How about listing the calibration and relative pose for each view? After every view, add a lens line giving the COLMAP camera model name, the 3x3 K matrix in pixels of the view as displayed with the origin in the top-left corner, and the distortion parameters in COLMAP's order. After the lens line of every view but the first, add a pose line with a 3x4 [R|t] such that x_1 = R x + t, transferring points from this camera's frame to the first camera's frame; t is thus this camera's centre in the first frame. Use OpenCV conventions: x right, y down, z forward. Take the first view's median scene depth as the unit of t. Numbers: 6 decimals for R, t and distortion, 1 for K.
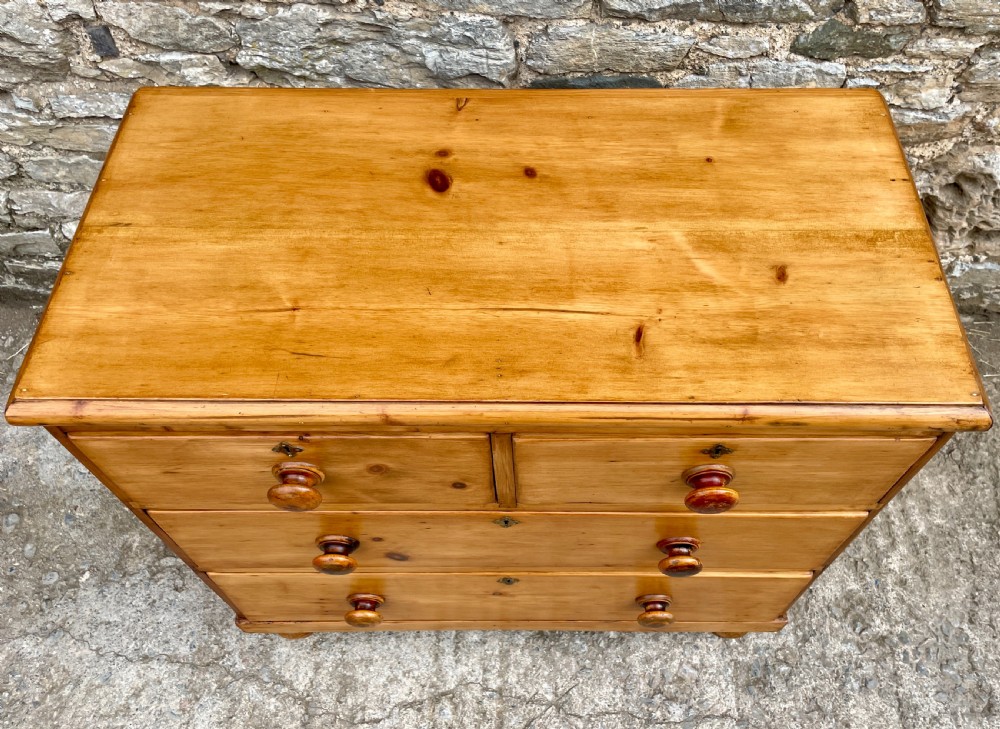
lens RADIAL K [[793.4, 0, 531.3], [0, 793.4, 382.9], [0, 0, 1]] dist [0.067612, -0.078818]
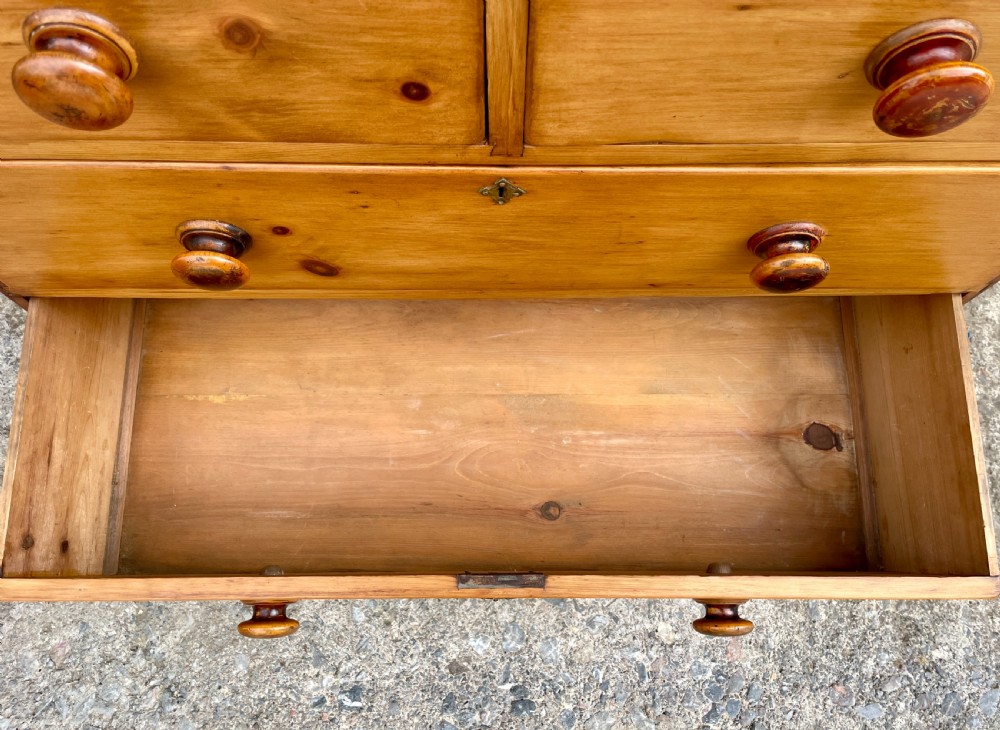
lens RADIAL K [[777.8, 0, 496.7], [0, 777.8, 366.4], [0, 0, 1]] dist [0.067895, -0.077729]
pose [[0.999969, -0.002683, 0.007357, -0.041187], [0.000913, 0.973025, 0.230698, 0.176562], [-0.007778, -0.230684, 0.972998, 0.452322]]
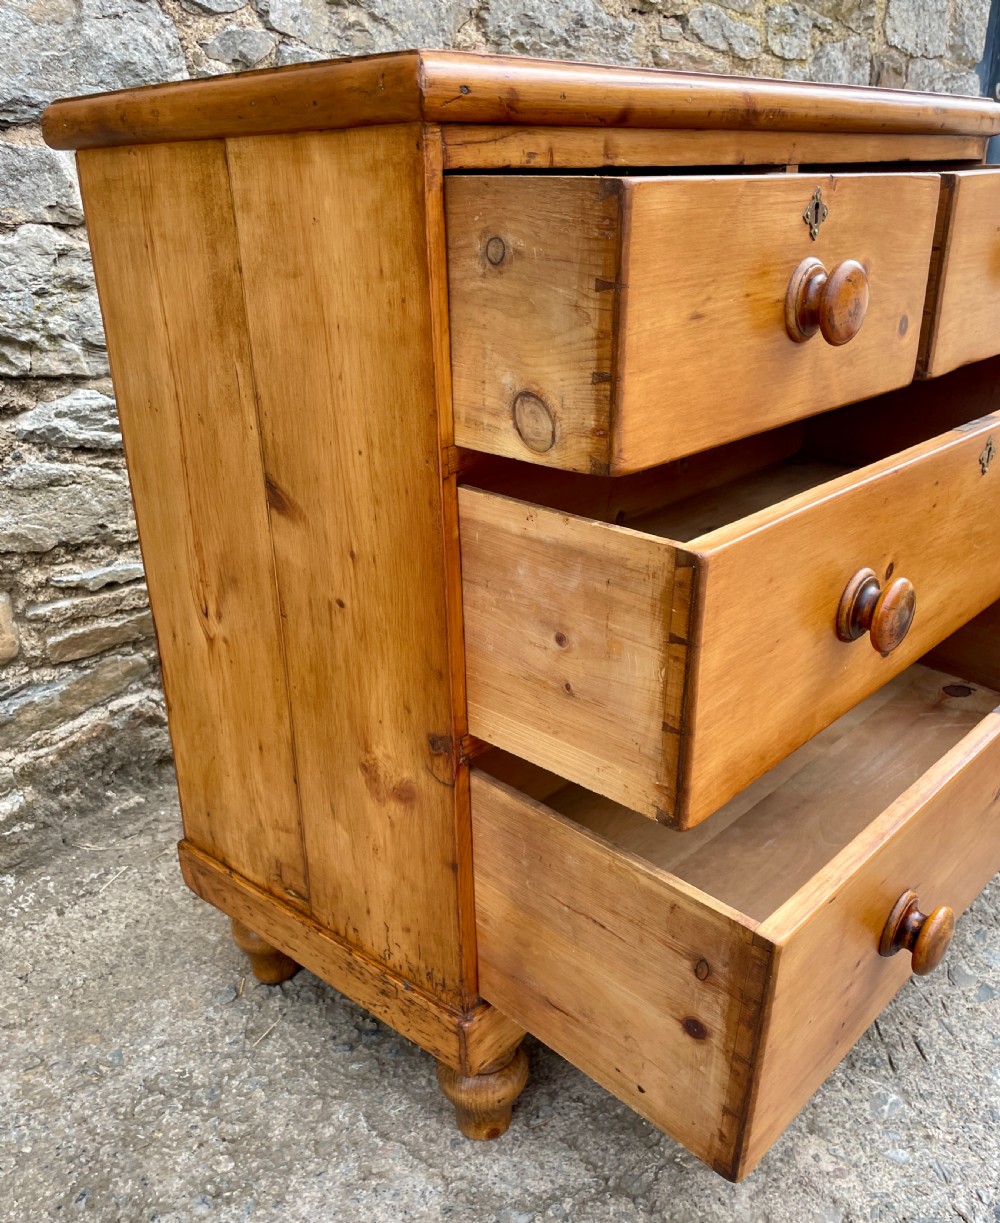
lens RADIAL K [[1084.0, 0, 508.9], [0, 1084.0, 641.1], [0, 0, 1]] dist [0.049763, -0.058539]
pose [[0.670599, -0.308532, 0.674615, -1.041169], [0.643341, 0.694658, -0.321812, 0.524335], [-0.369337, 0.649814, 0.664328, 0.559546]]
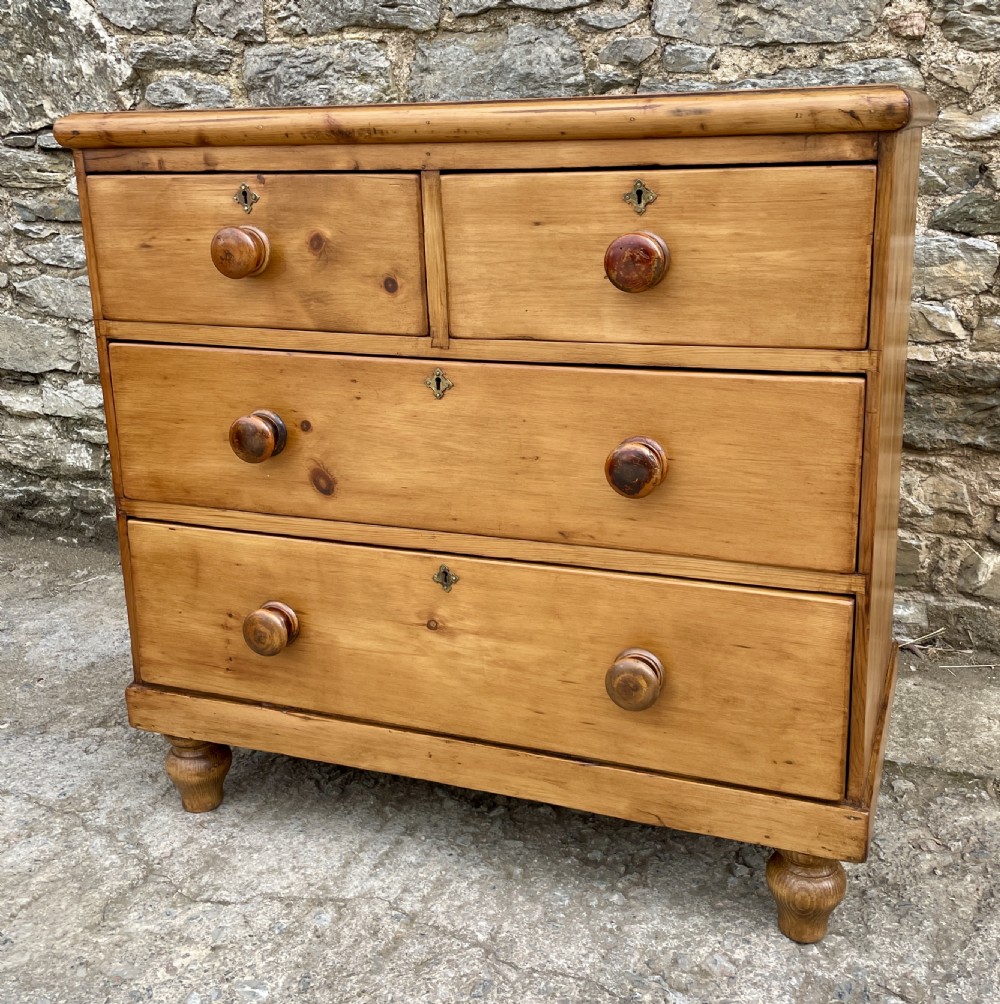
lens RADIAL K [[1147.8, 0, 527.8], [0, 1147.8, 457.4], [0, 0, 1]] dist [0.050202, 0.000000]
pose [[0.934550, 0.069983, -0.348883, 0.523640], [-0.286231, 0.730339, -0.620223, 1.025434], [0.211398, 0.679490, 0.702569, 0.209604]]
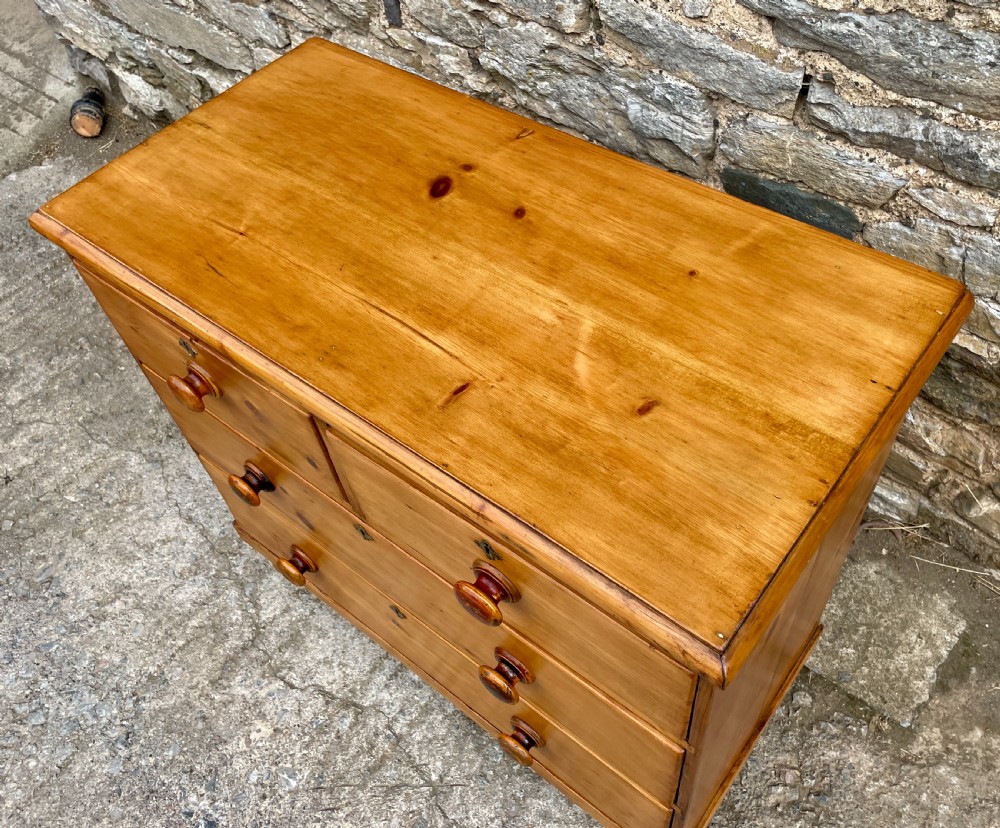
lens RADIAL K [[865.9, 0, 520.5], [0, 865.9, 397.0], [0, 0, 1]] dist [0.062589, -0.054464]
pose [[0.783471, 0.439684, -0.439147, 0.535339], [-0.477495, 0.878207, 0.027395, -0.094688], [0.397707, 0.188228, 0.897997, 0.099280]]
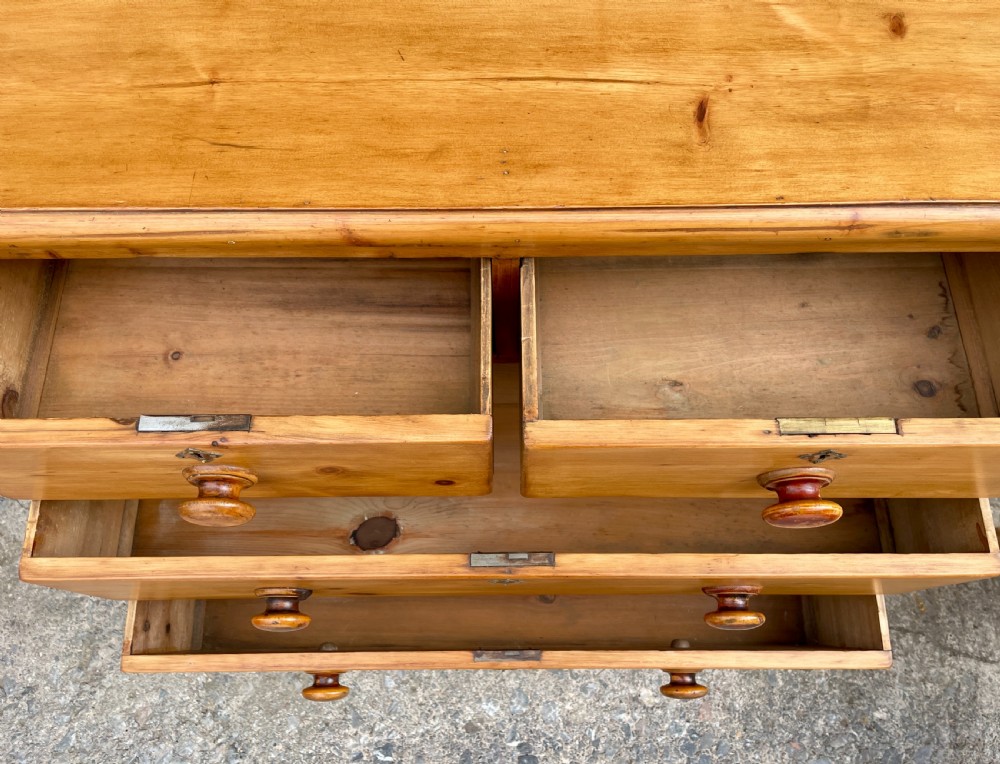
lens RADIAL K [[780.9, 0, 490.0], [0, 780.9, 375.1], [0, 0, 1]] dist [0.060474, -0.067759]
pose [[0.999878, -0.012029, -0.009949, -0.039953], [0.013518, 0.985939, 0.166559, 0.042679], [0.007806, -0.166673, 0.985981, 0.227319]]
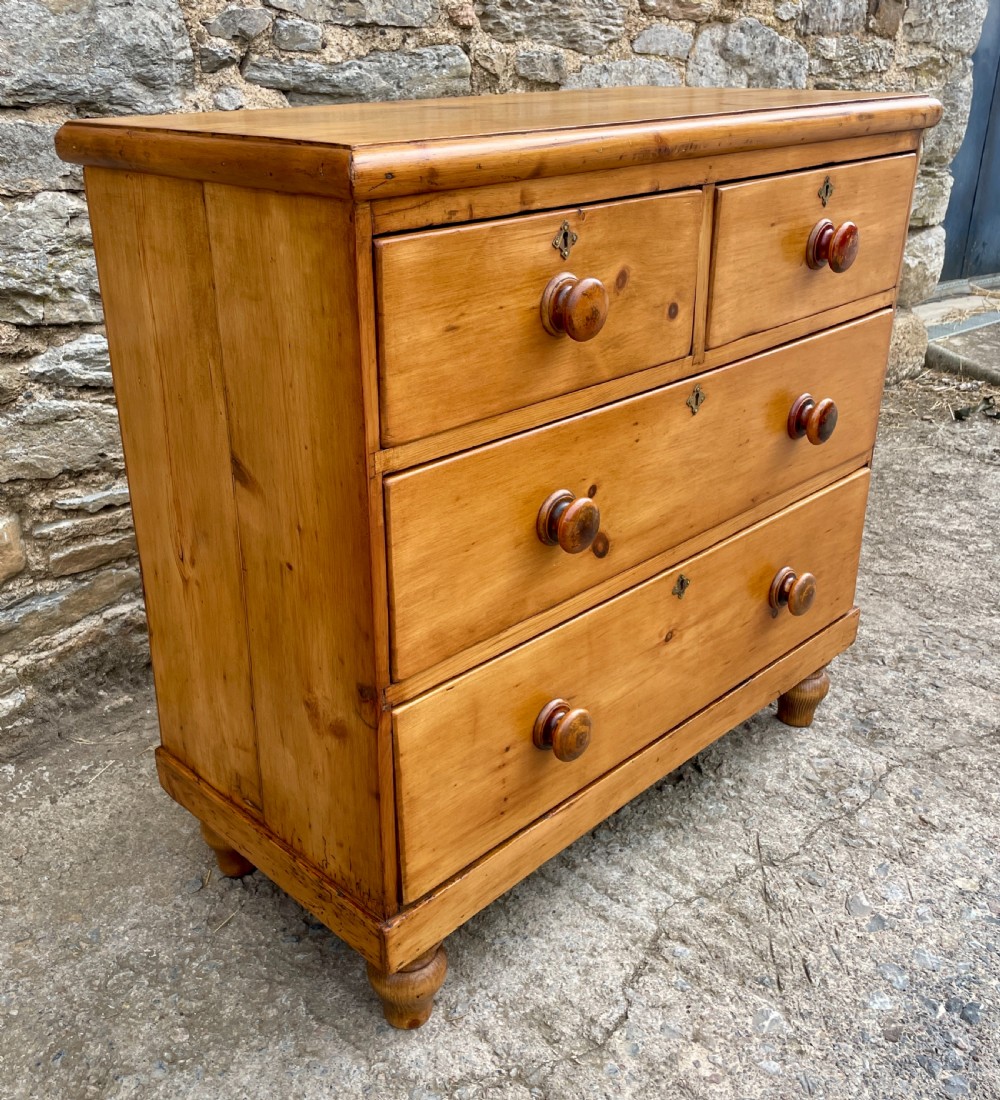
lens RADIAL K [[1110.6, 0, 462.1], [0, 1110.6, 530.8], [0, 0, 1]] dist [0.033713, 0.000000]
pose [[0.718399, -0.291167, 0.631763, -1.069064], [0.597058, 0.724127, -0.345198, 0.570390], [-0.356966, 0.625190, 0.694056, 0.356852]]
